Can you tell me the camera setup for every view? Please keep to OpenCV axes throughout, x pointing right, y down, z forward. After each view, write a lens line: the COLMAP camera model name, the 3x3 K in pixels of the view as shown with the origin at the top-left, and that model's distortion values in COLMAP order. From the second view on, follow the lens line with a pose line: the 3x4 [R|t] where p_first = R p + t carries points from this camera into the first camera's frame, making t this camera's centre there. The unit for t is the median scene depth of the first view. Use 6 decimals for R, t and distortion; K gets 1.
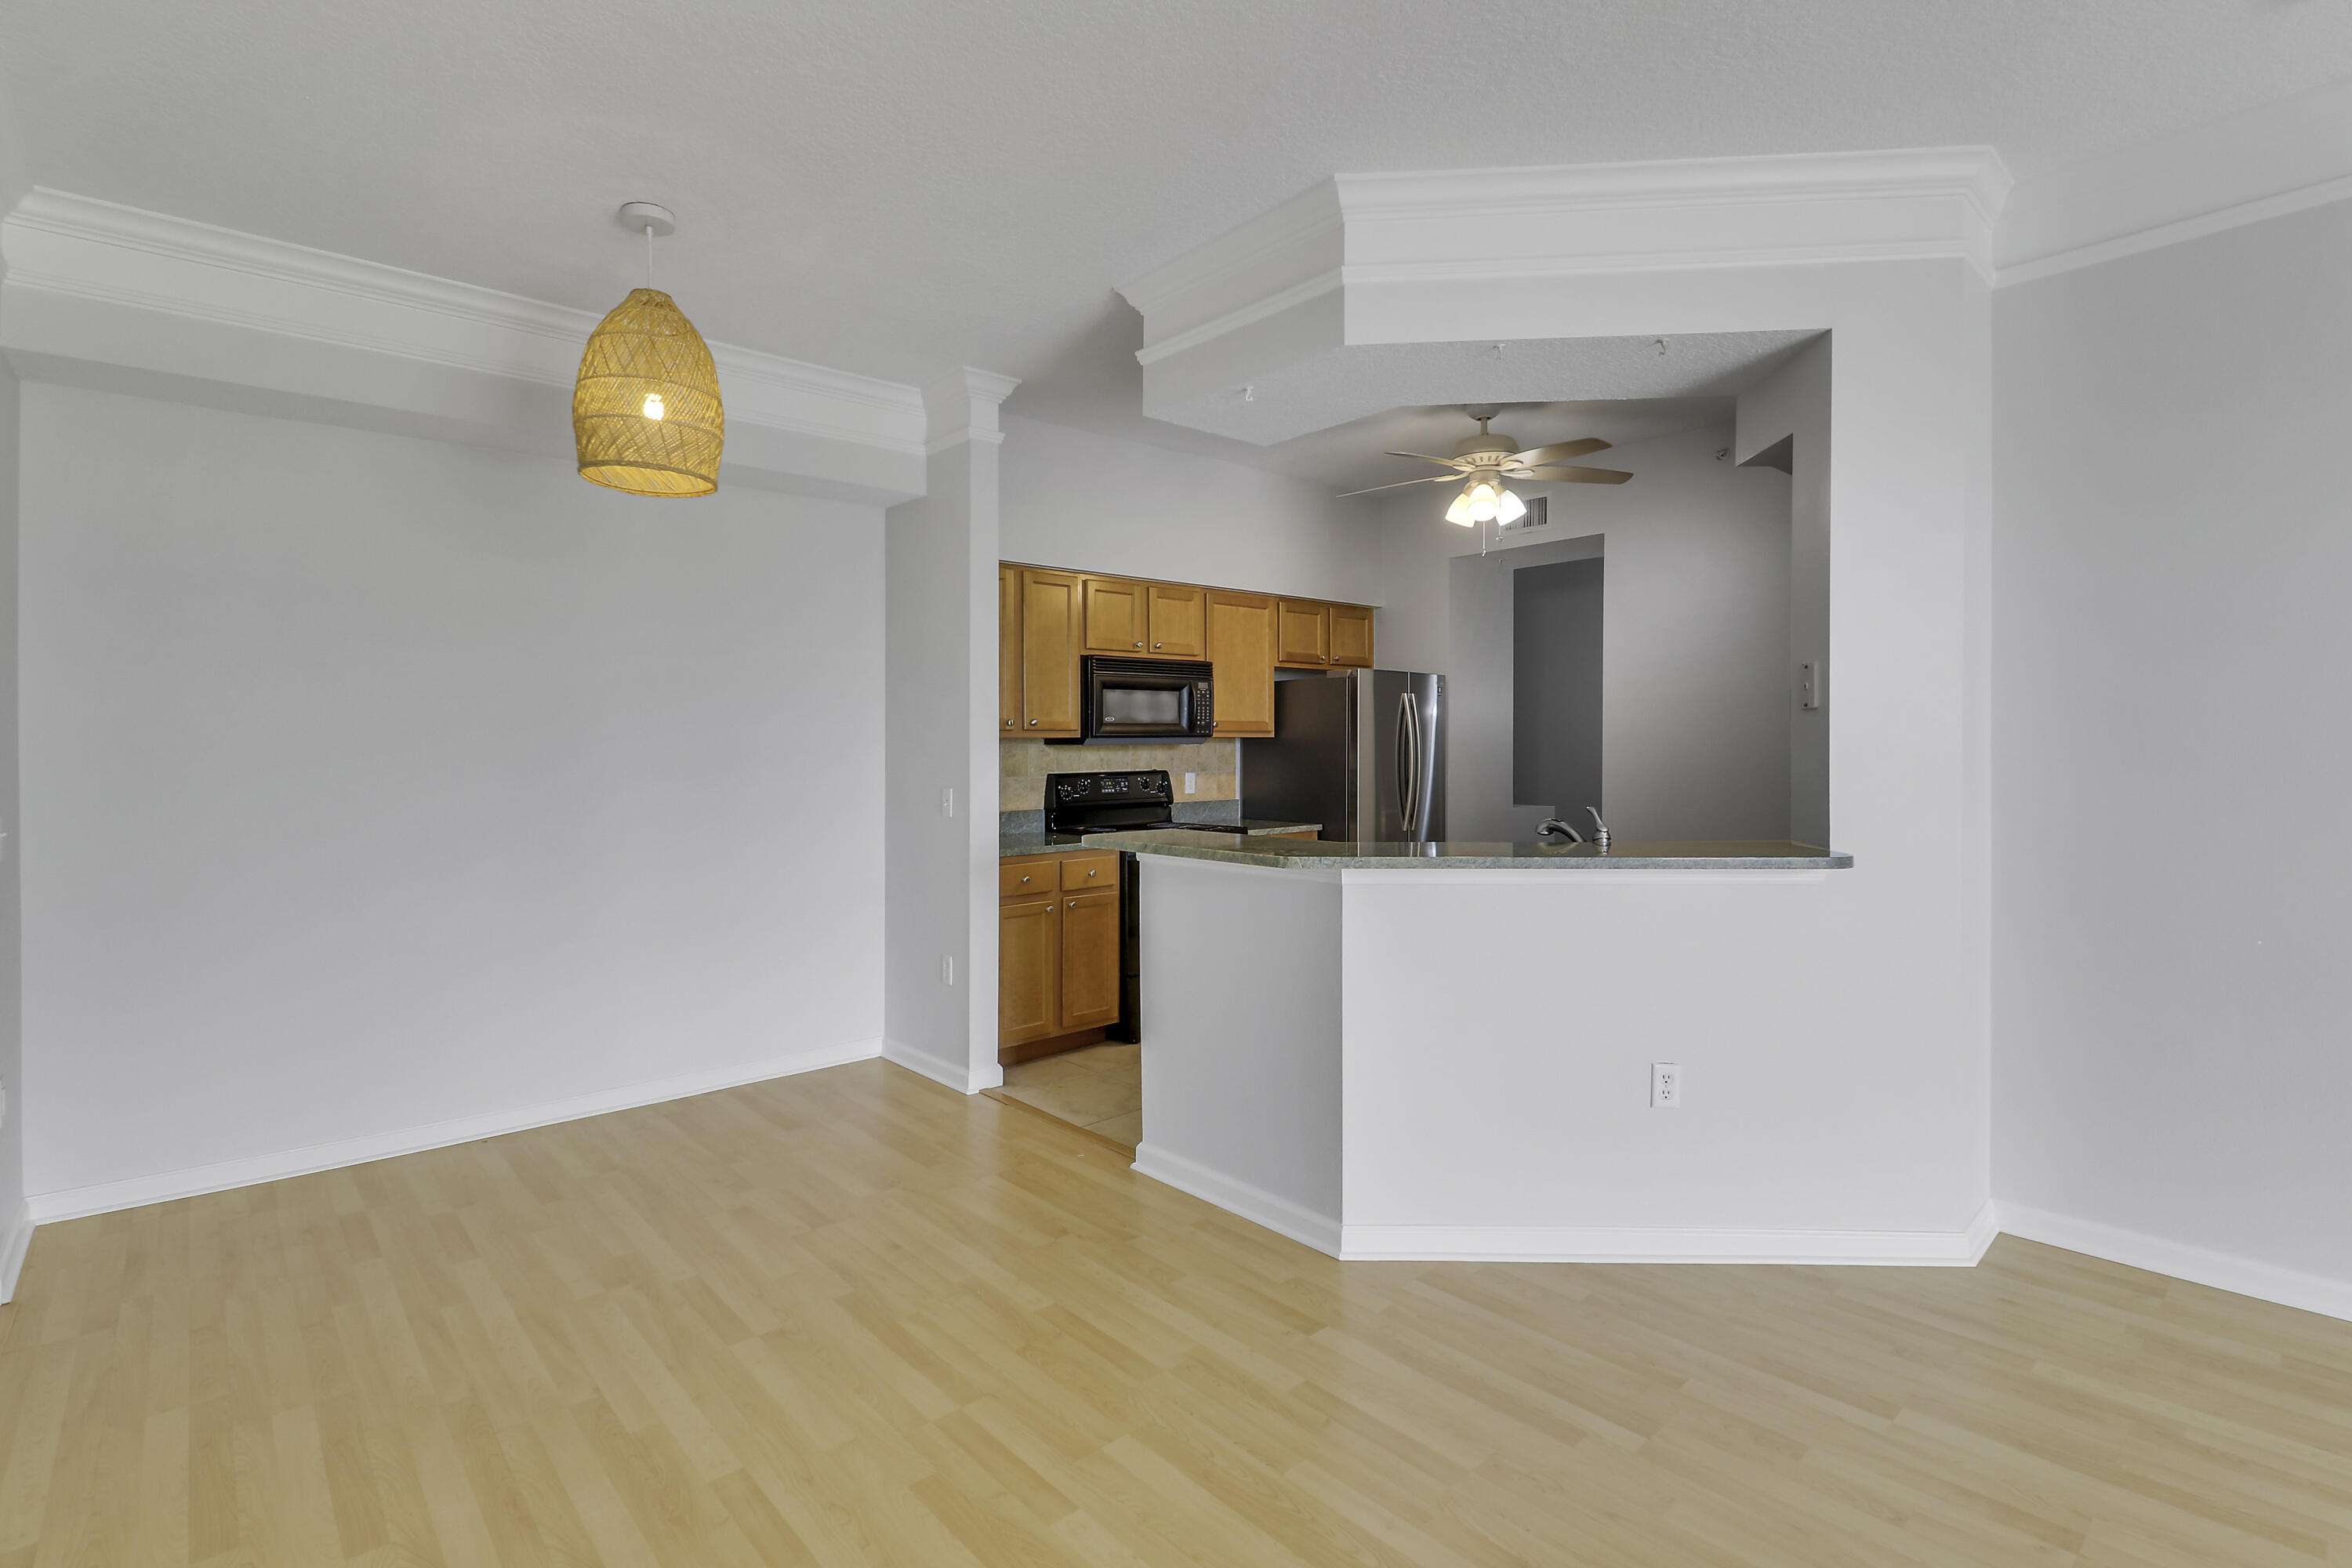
lens RADIAL K [[1108.7, 0, 1220.0], [0, 1108.7, 746.5], [0, 0, 1]] dist [-0.006225, -0.008586]
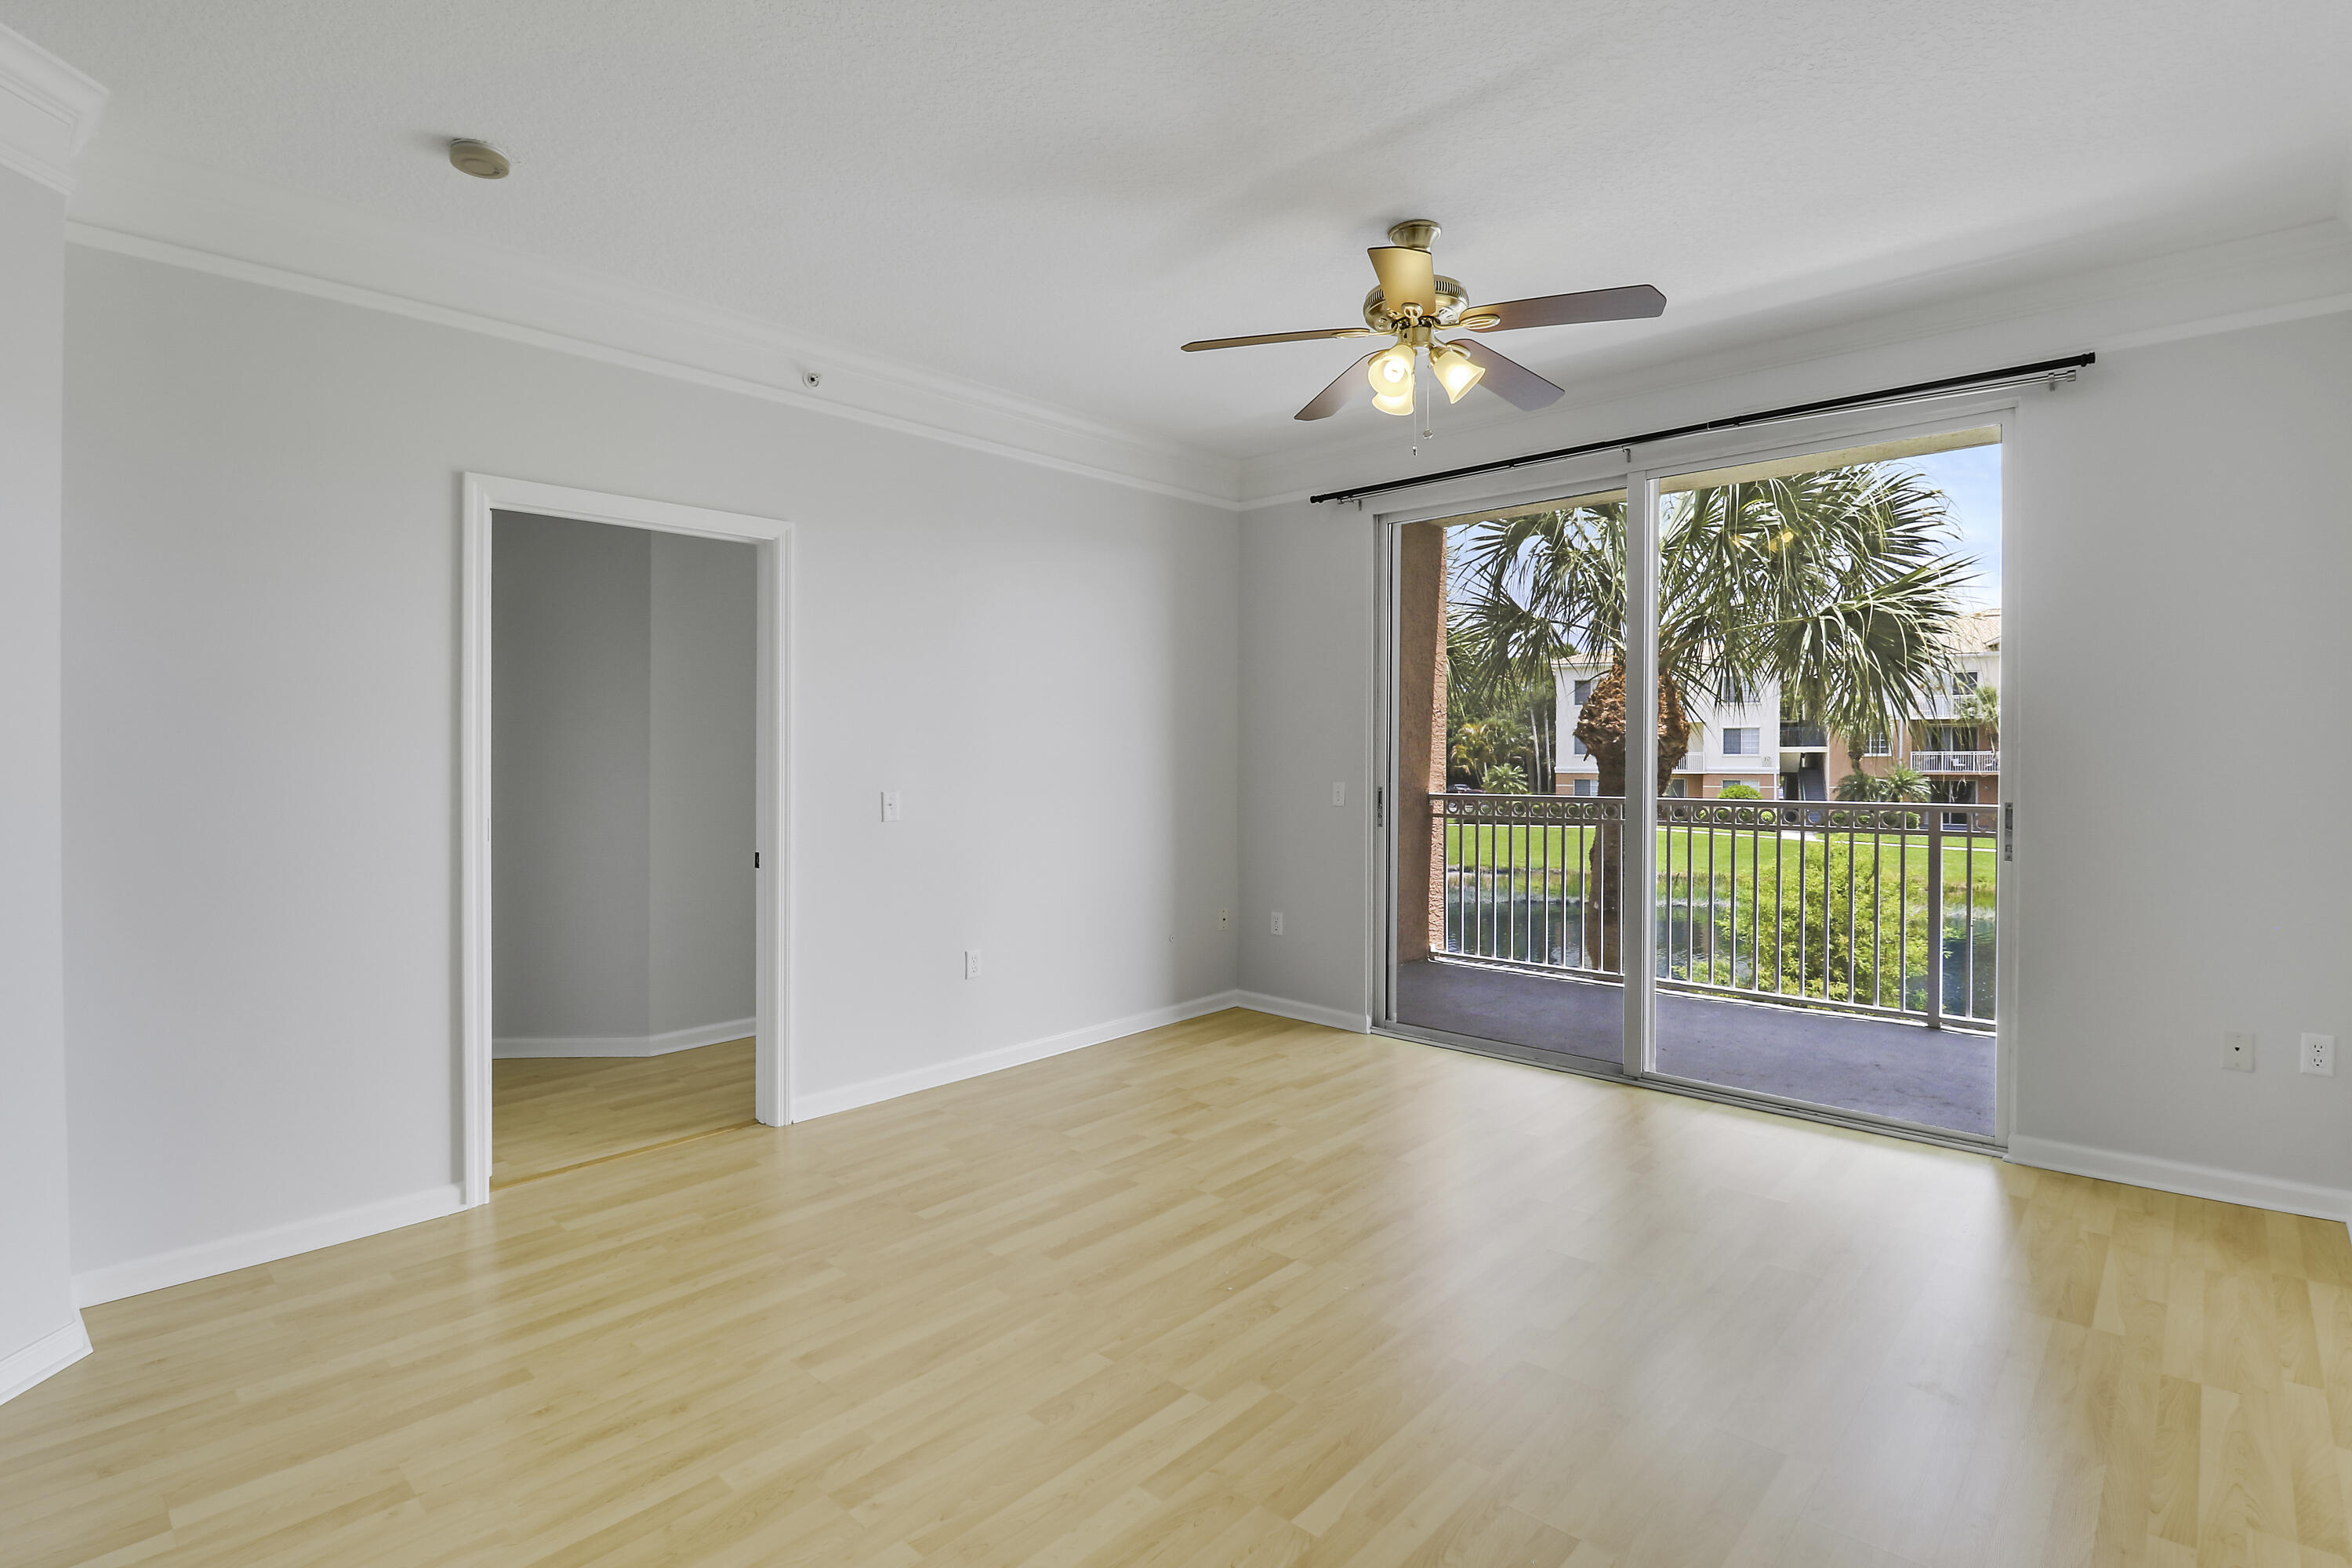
lens RADIAL K [[1108.7, 0, 1151.8], [0, 1108.7, 750.1], [0, 0, 1]] dist [-0.006225, -0.008586]
pose [[-0.066127, 0.003963, 0.997803, -0.144657], [0.003845, 0.999986, -0.003716, -0.001315], [-0.997804, 0.003591, -0.066141, 0.129484]]
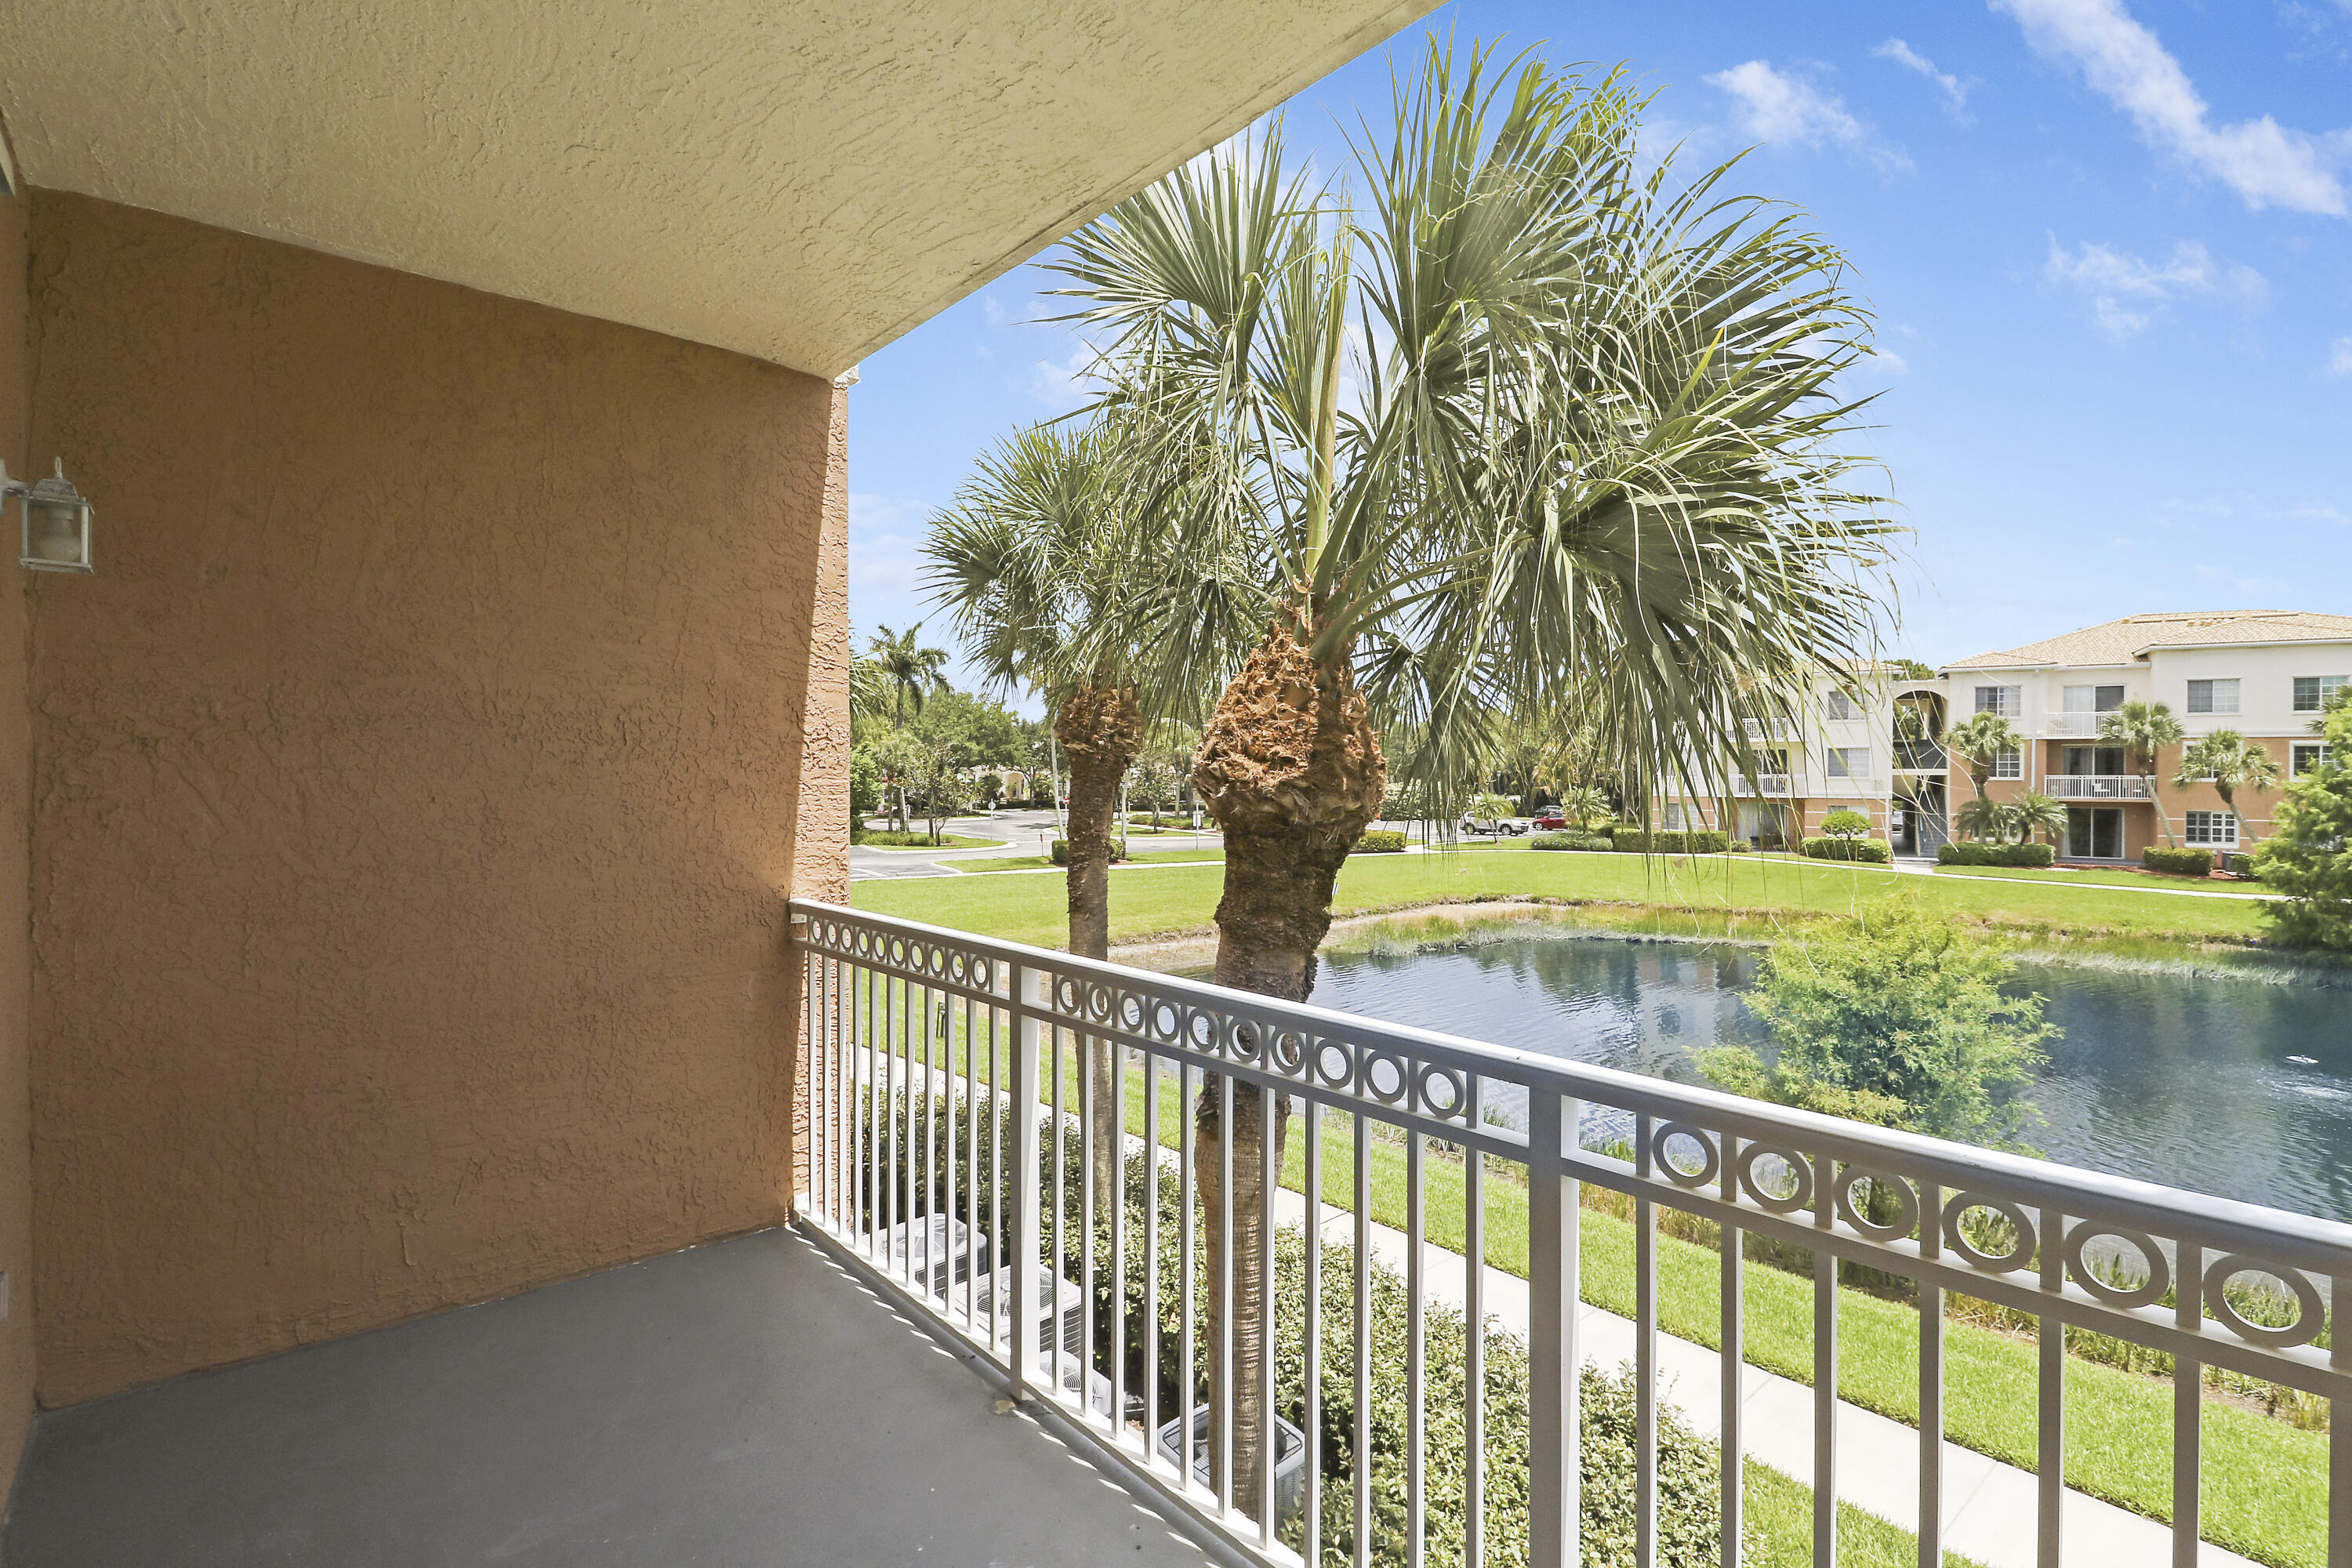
lens RADIAL K [[1108.7, 0, 1128.2], [0, 1108.7, 737.3], [0, 0, 1]] dist [-0.006225, -0.008586]
pose [[0.032467, 0.030782, 0.998999, 0.647289], [-0.001312, 0.999526, -0.030756, -0.040008], [-0.999472, -0.000312, 0.032492, -0.681535]]
